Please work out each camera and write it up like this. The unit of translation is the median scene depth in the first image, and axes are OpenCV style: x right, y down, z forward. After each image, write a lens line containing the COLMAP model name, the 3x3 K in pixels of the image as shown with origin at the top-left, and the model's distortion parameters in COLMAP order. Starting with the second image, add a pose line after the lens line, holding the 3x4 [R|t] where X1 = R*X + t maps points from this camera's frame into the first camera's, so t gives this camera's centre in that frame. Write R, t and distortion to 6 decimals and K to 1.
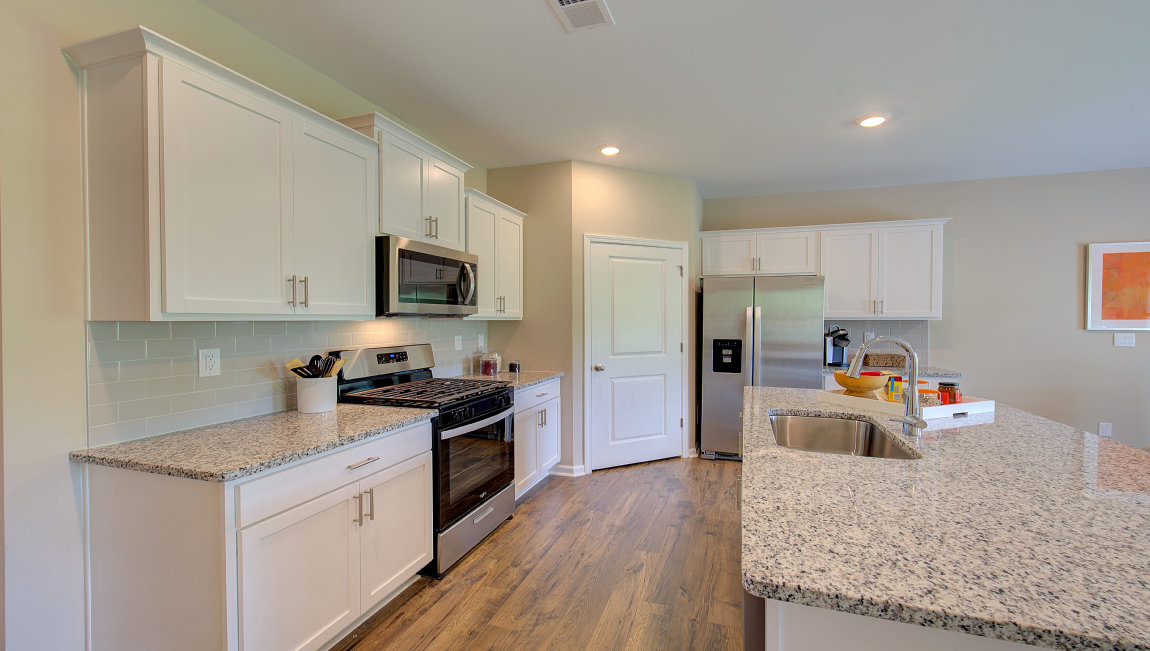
lens RADIAL K [[488.3, 0, 598.5], [0, 488.3, 326.7], [0, 0, 1]] dist [-0.003152, 0.000900]
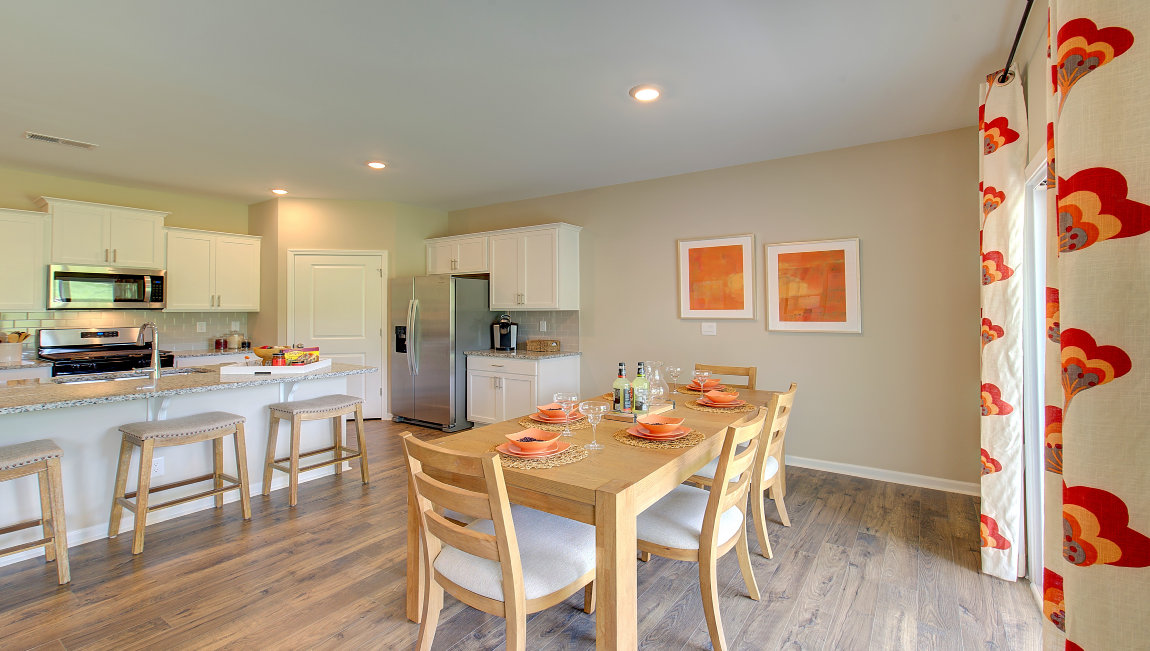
lens RADIAL K [[488.3, 0, 578.7], [0, 488.3, 299.1], [0, 0, 1]] dist [-0.003152, 0.000900]
pose [[0.965491, -0.008166, -0.260309, 1.135494], [-0.000699, 0.999423, -0.033944, -0.001755], [0.260436, 0.032955, 0.964928, -0.122716]]
